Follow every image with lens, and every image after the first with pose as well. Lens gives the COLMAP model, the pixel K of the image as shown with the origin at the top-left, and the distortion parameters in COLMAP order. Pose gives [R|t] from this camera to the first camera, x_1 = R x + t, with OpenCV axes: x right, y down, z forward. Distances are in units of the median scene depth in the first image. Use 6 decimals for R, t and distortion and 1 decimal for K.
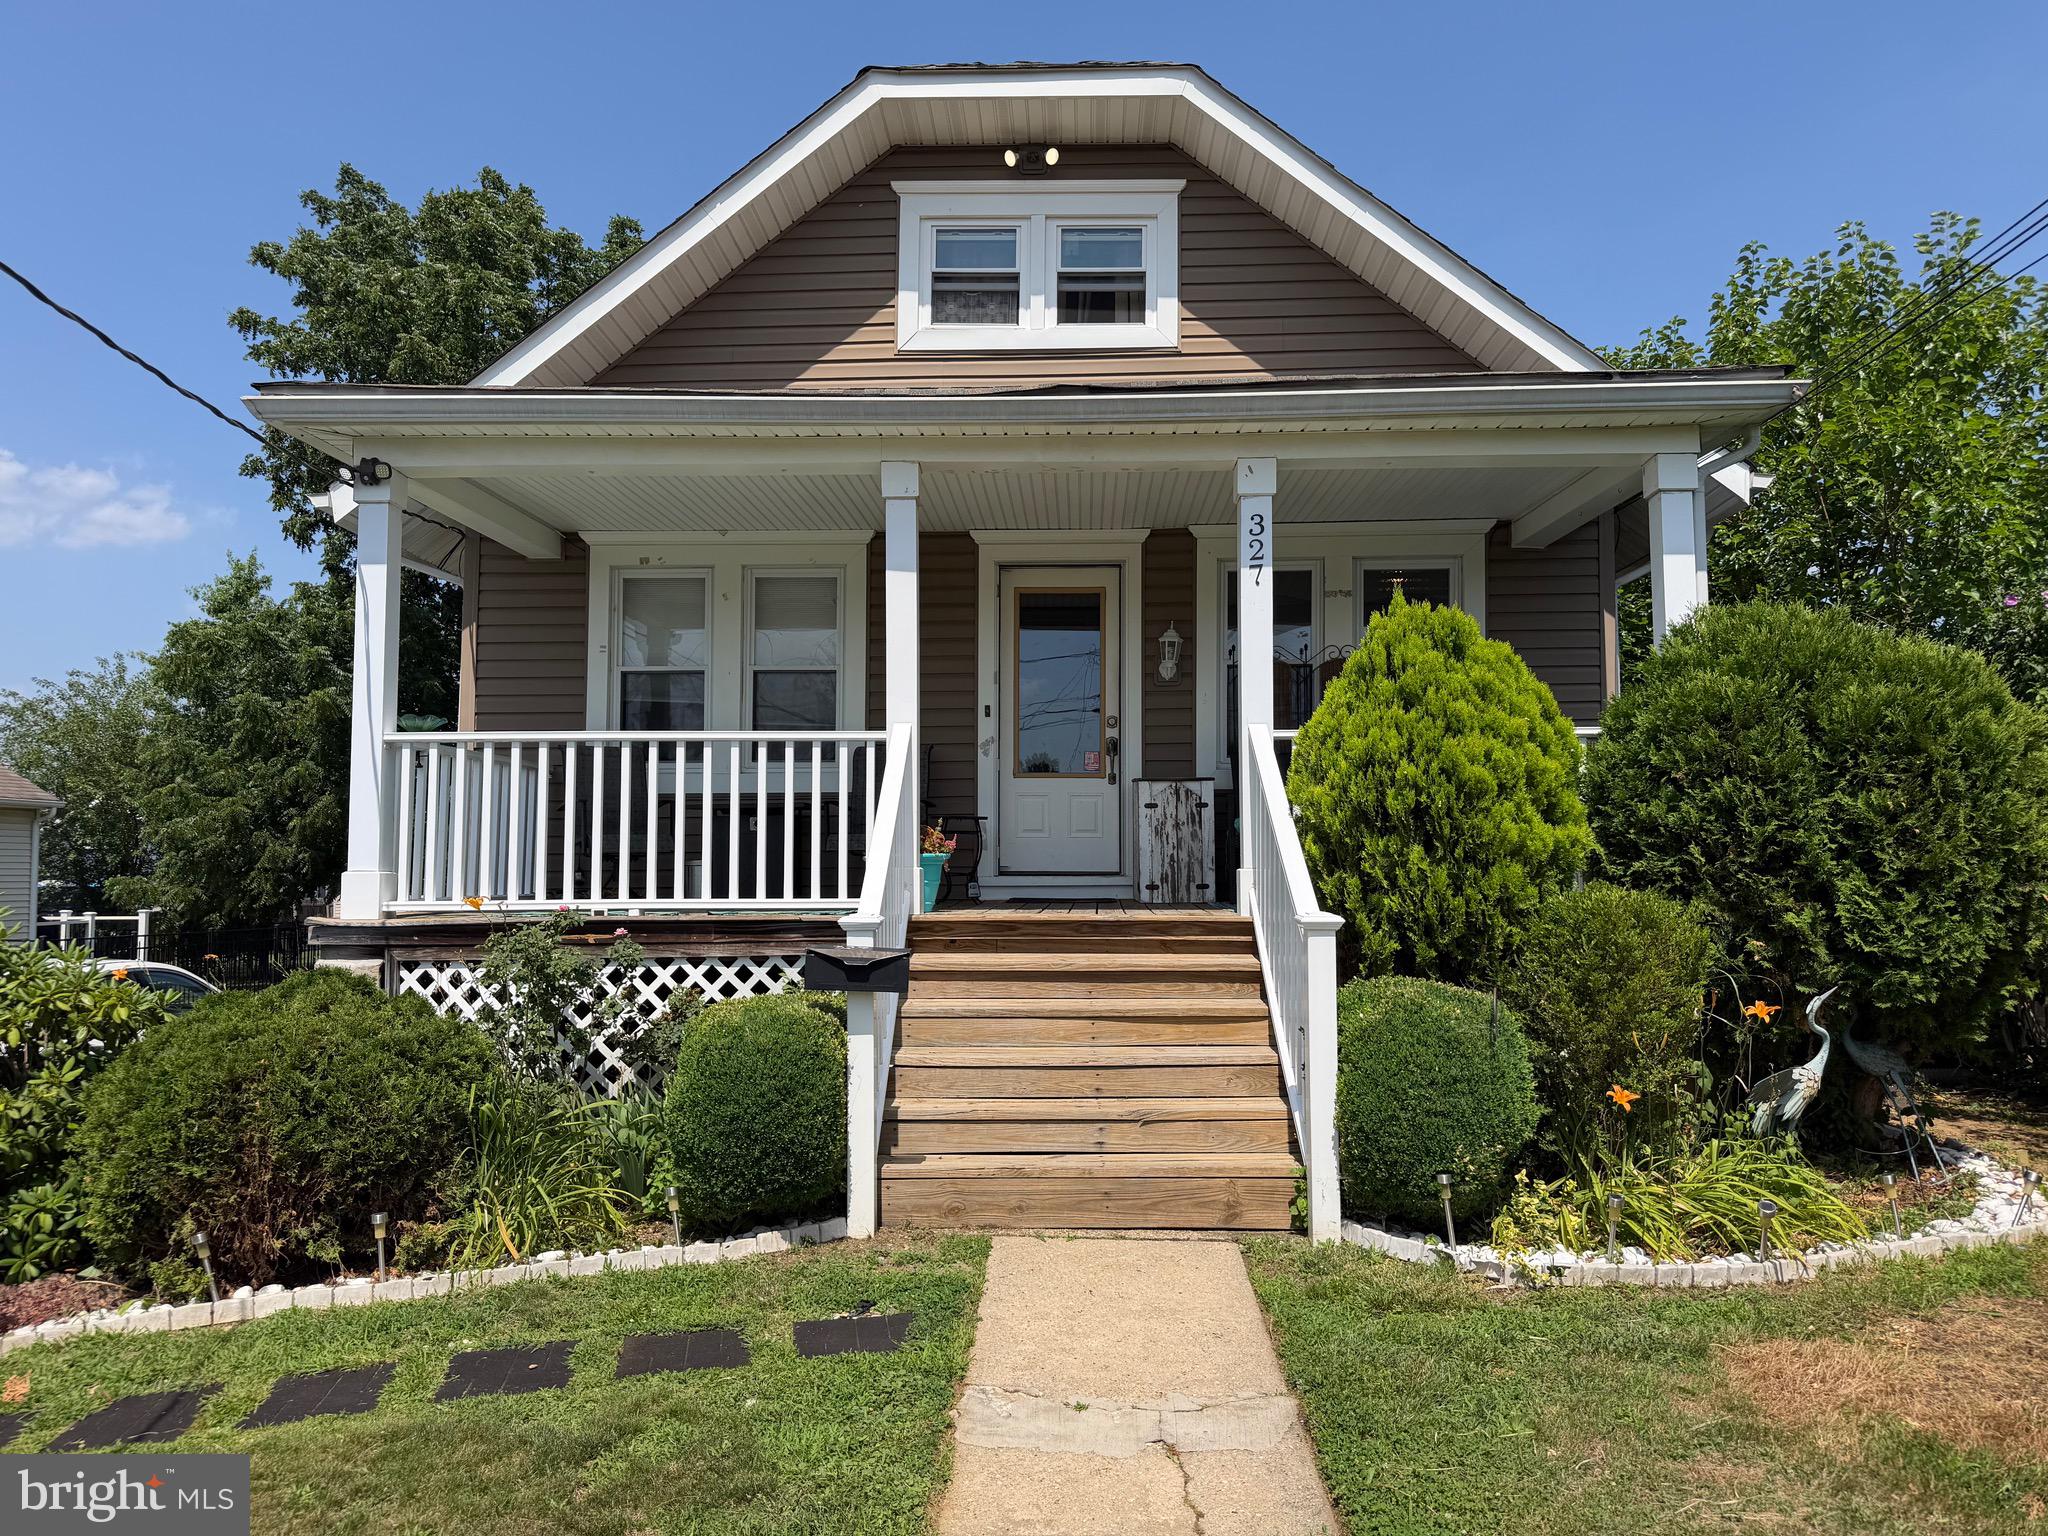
lens RADIAL K [[1423.3, 0, 1024.0], [0, 1423.3, 768.0], [0, 0, 1]] dist [0.121521, -0.124998]
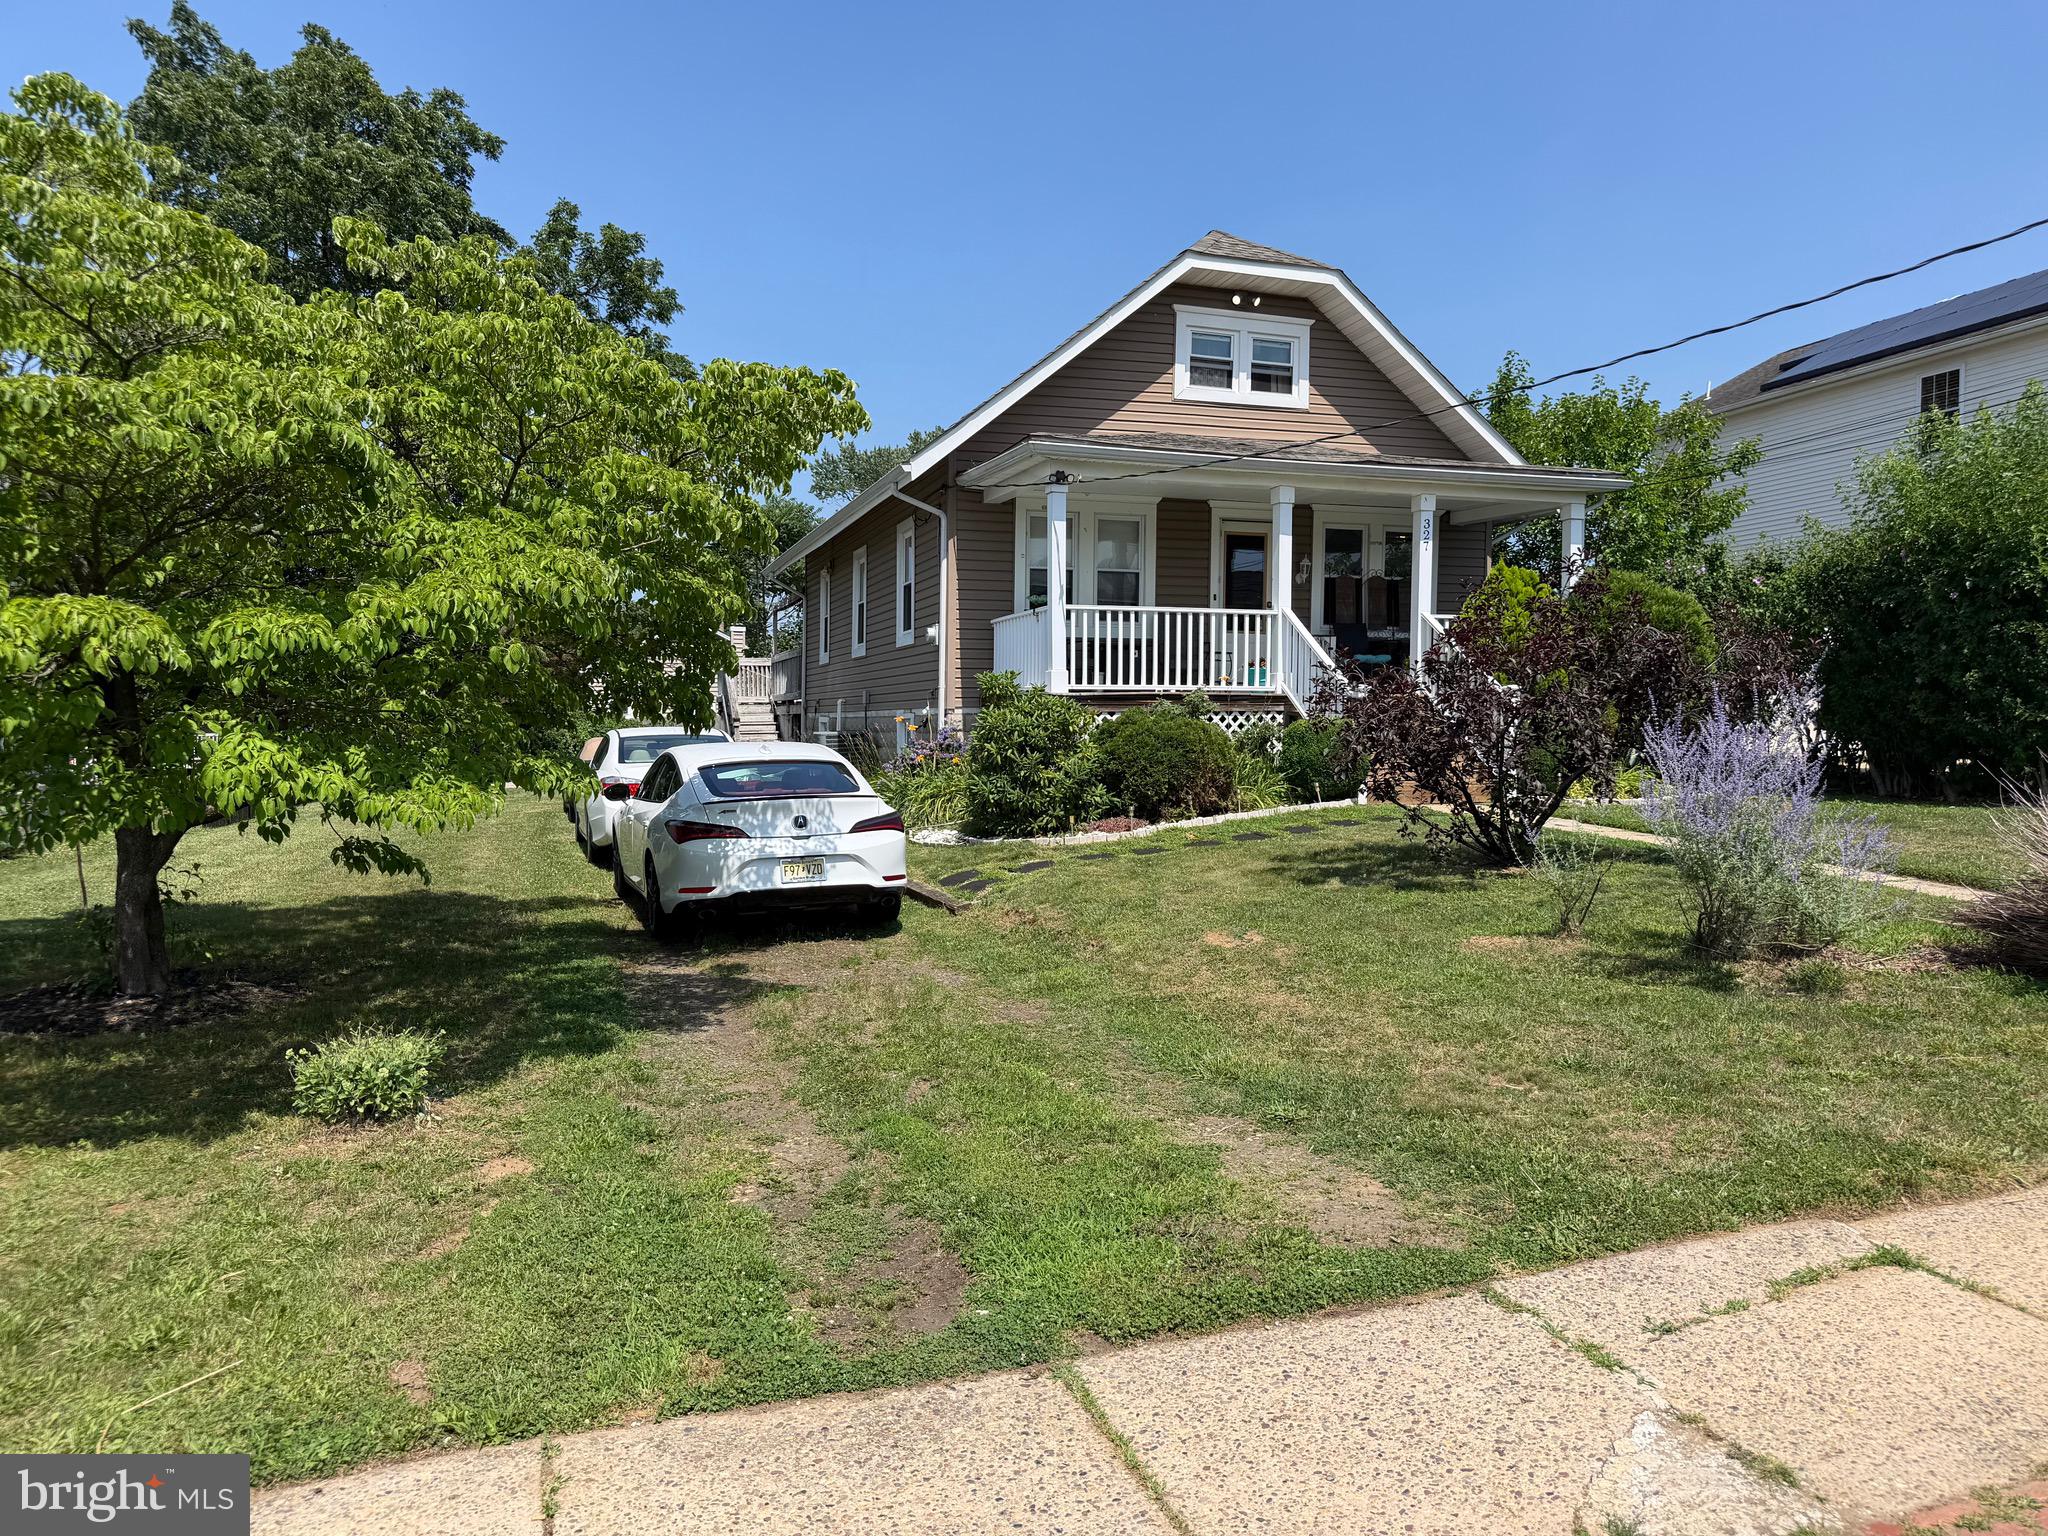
lens RADIAL K [[1395.3, 0, 1024.0], [0, 1395.3, 768.0], [0, 0, 1]] dist [0.068288, 0.001151]
pose [[0.938803, -0.007144, 0.344380, -0.891130], [-0.027643, 0.994998, 0.095999, 0.014007], [-0.343343, -0.099644, 0.933909, -0.661801]]
